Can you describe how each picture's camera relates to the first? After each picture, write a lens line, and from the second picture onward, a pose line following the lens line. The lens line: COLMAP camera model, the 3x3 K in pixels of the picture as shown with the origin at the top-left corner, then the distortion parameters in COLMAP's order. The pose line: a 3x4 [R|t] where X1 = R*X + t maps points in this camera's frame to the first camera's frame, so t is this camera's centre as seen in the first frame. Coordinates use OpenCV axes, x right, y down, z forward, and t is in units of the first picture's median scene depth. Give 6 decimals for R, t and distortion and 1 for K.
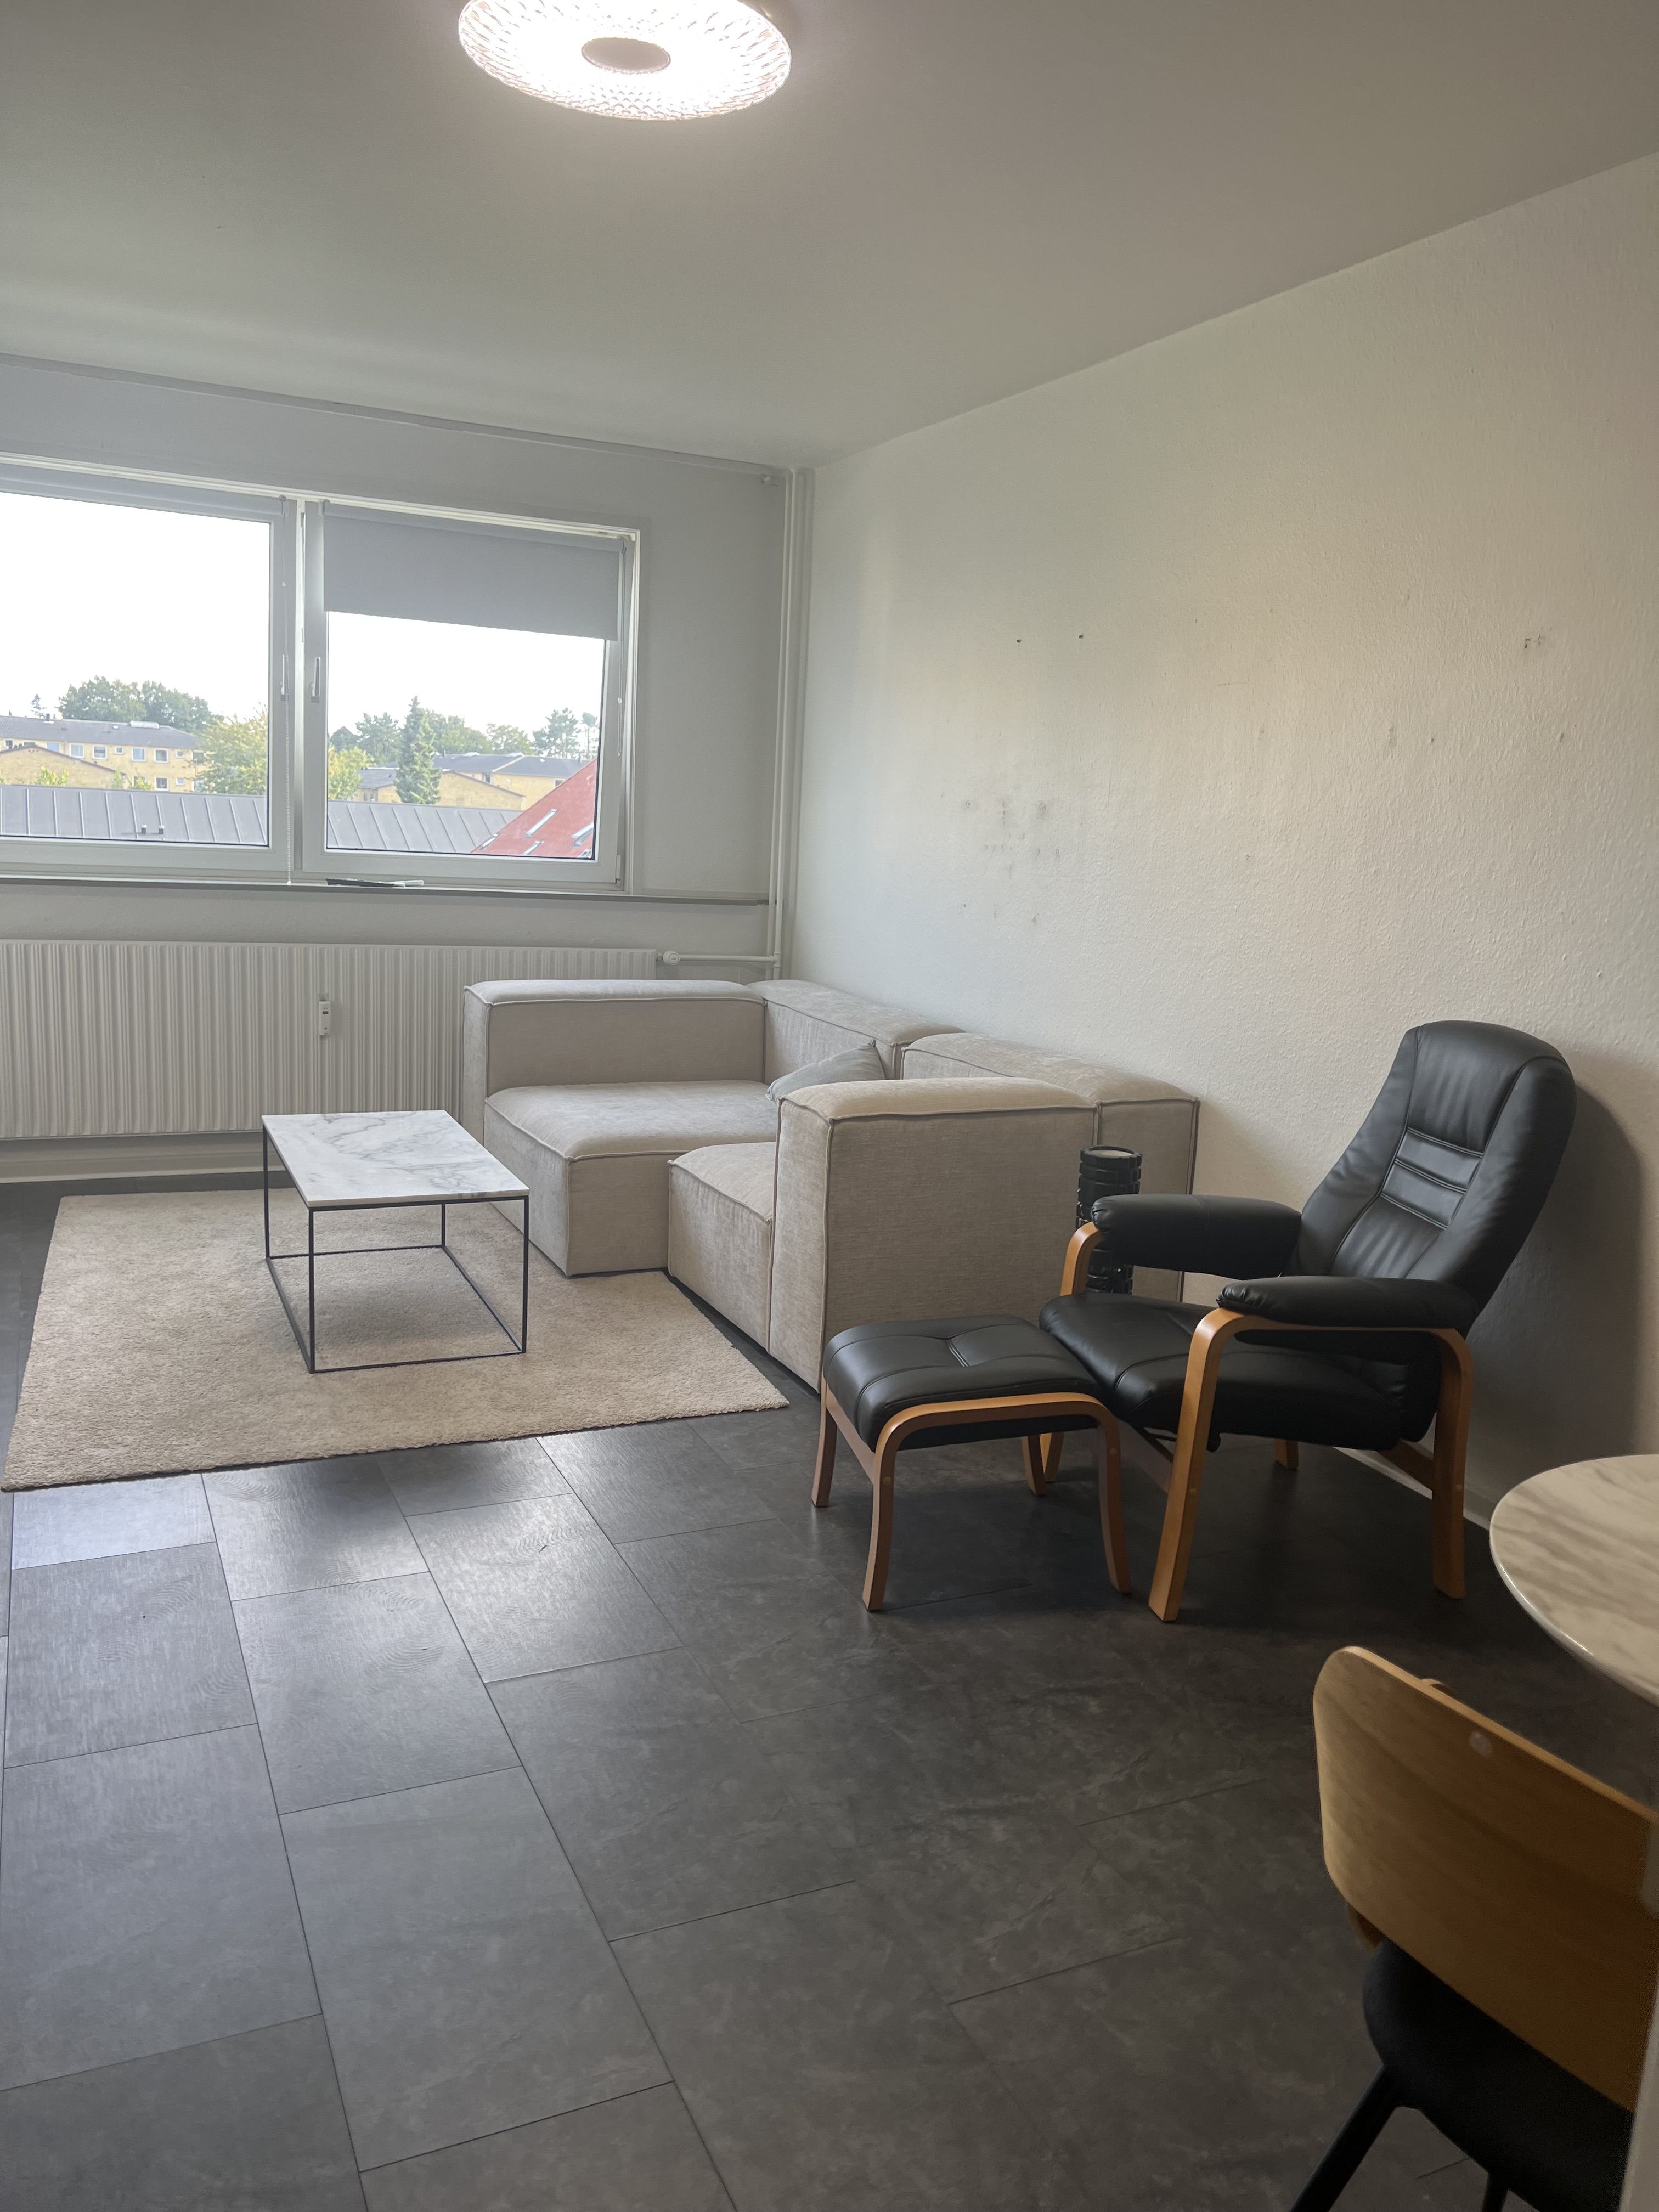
lens RADIAL K [[1815.6, 0, 939.9], [0, 1815.6, 1162.2], [0, 0, 1]] dist [0.122875, -0.280375]
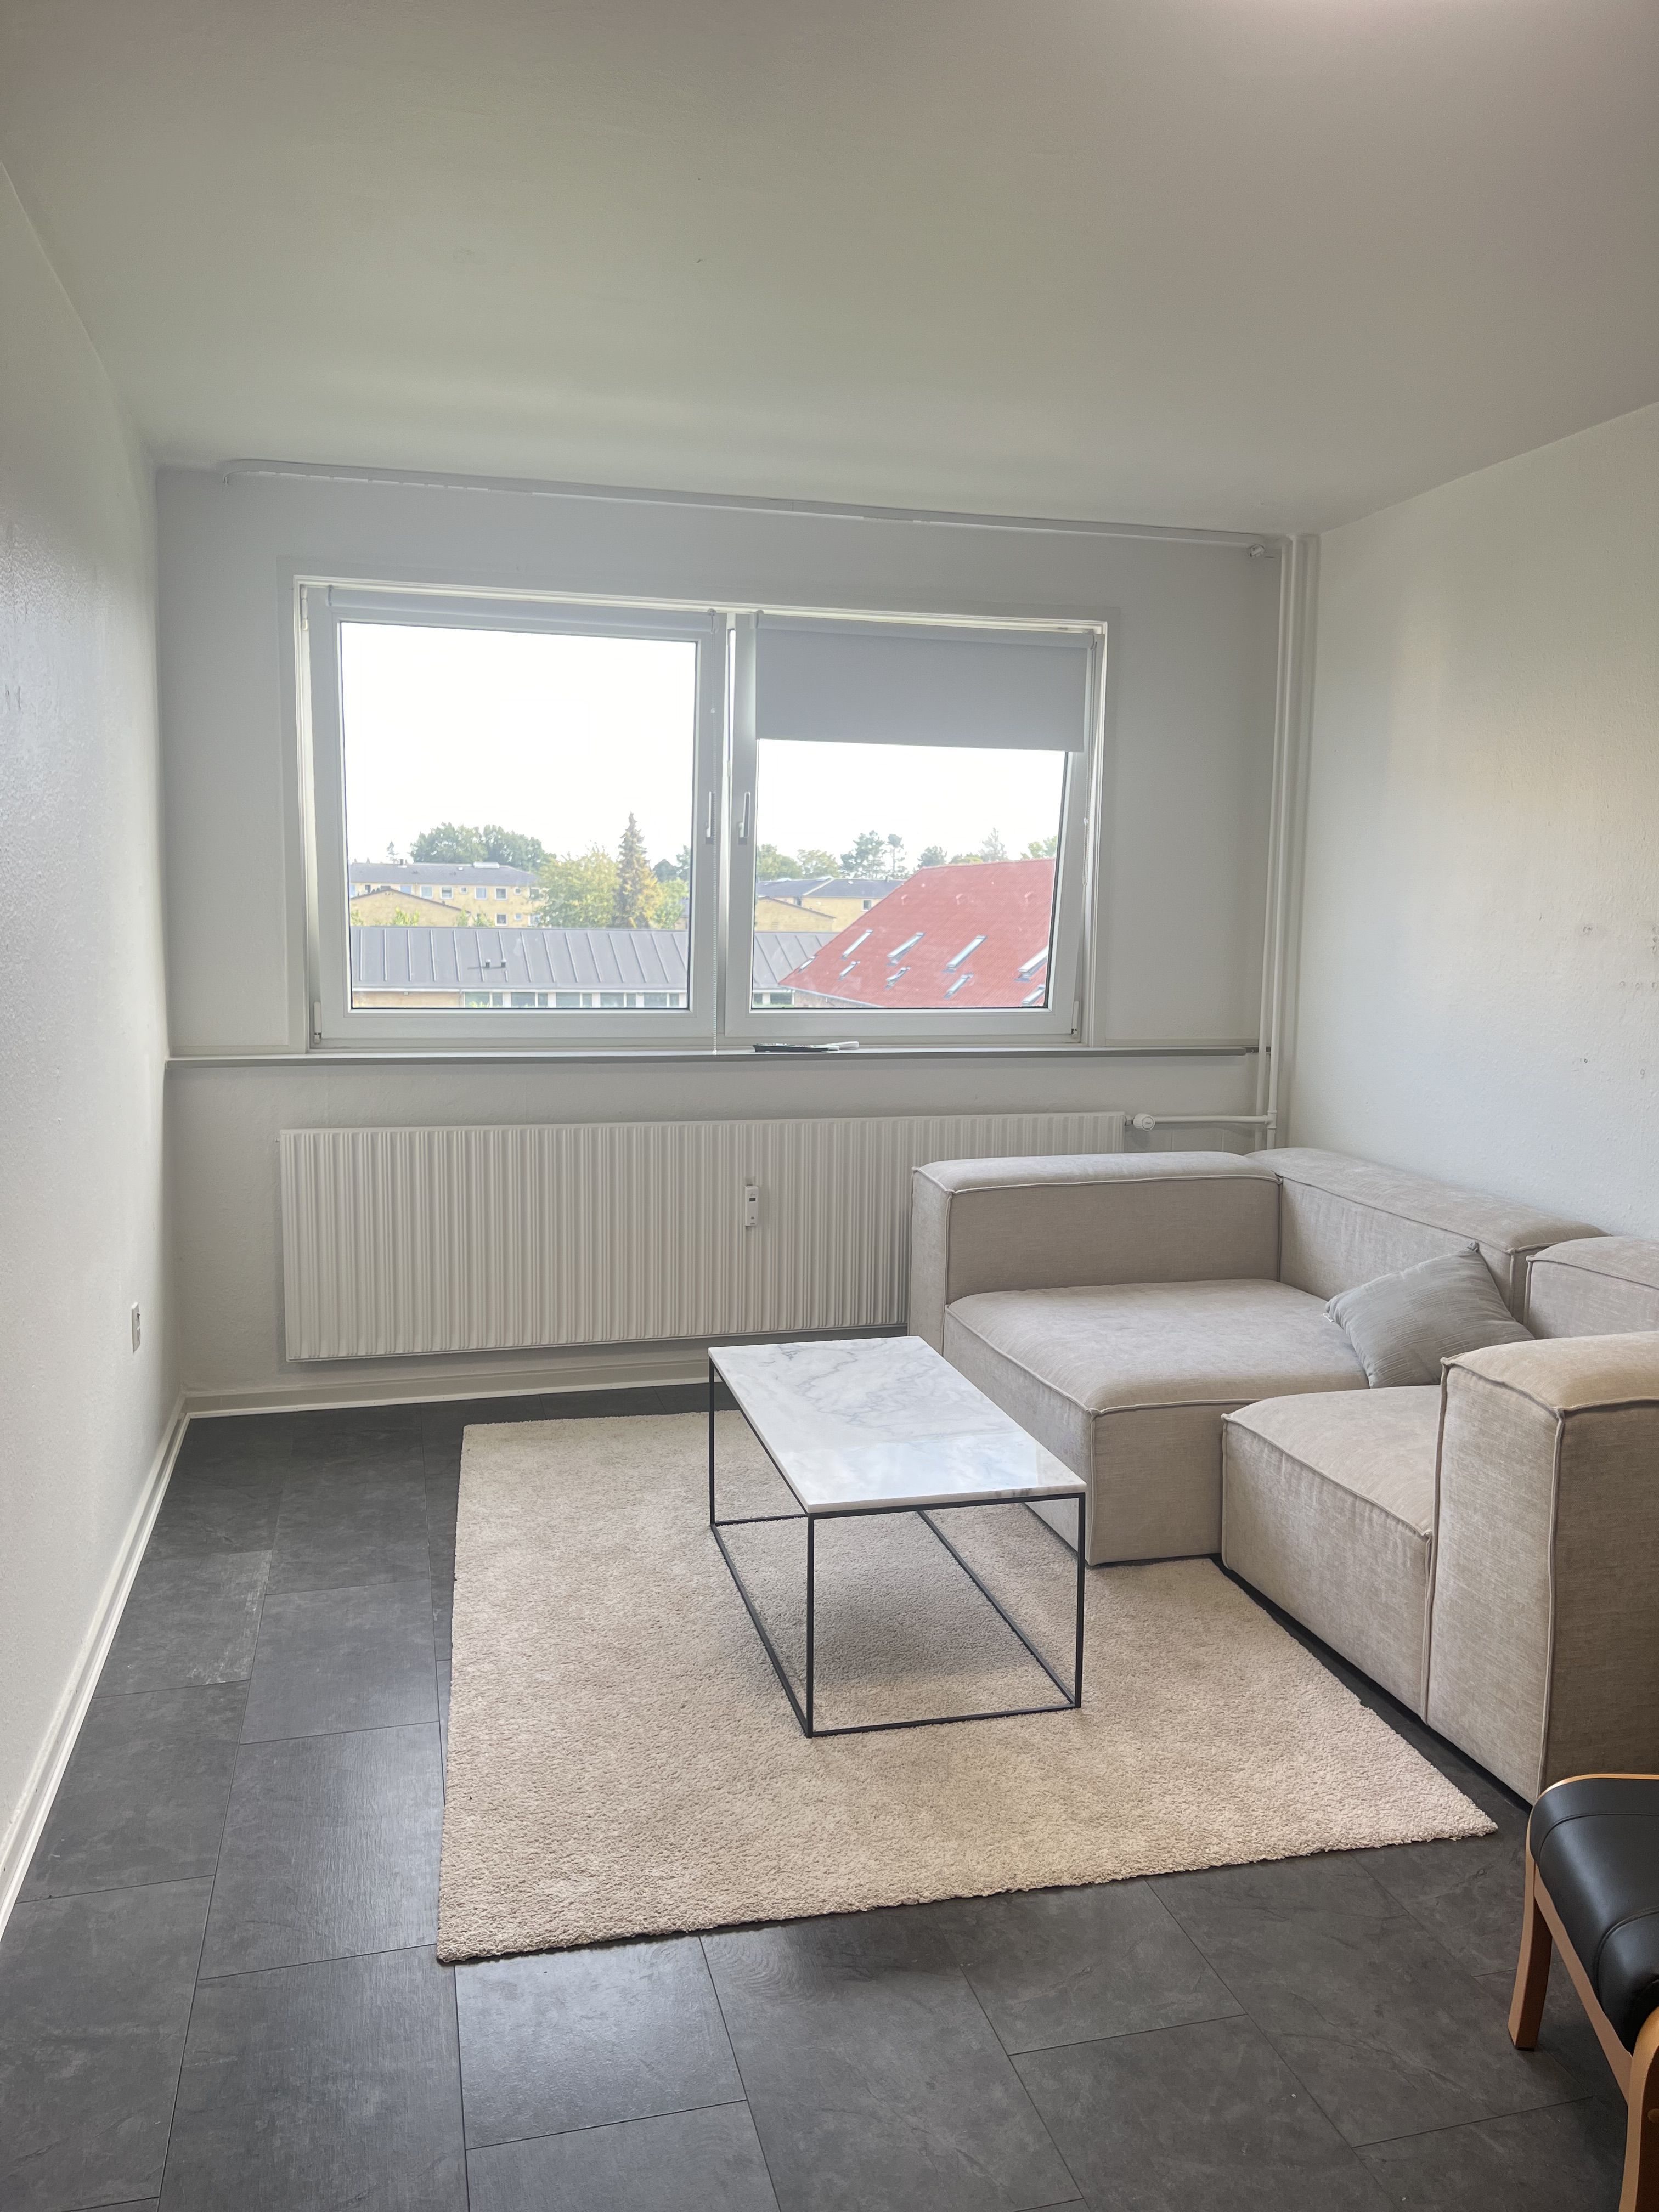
lens RADIAL K [[1650.6, 0, 829.5], [0, 1650.6, 1106.0], [0, 0, 1]] dist [0.106710, -0.231709]
pose [[0.983183, -0.018116, -0.181725, -0.165319], [0.005062, 0.997389, -0.072043, -0.072381], [0.182555, 0.069912, 0.980707, 0.258409]]
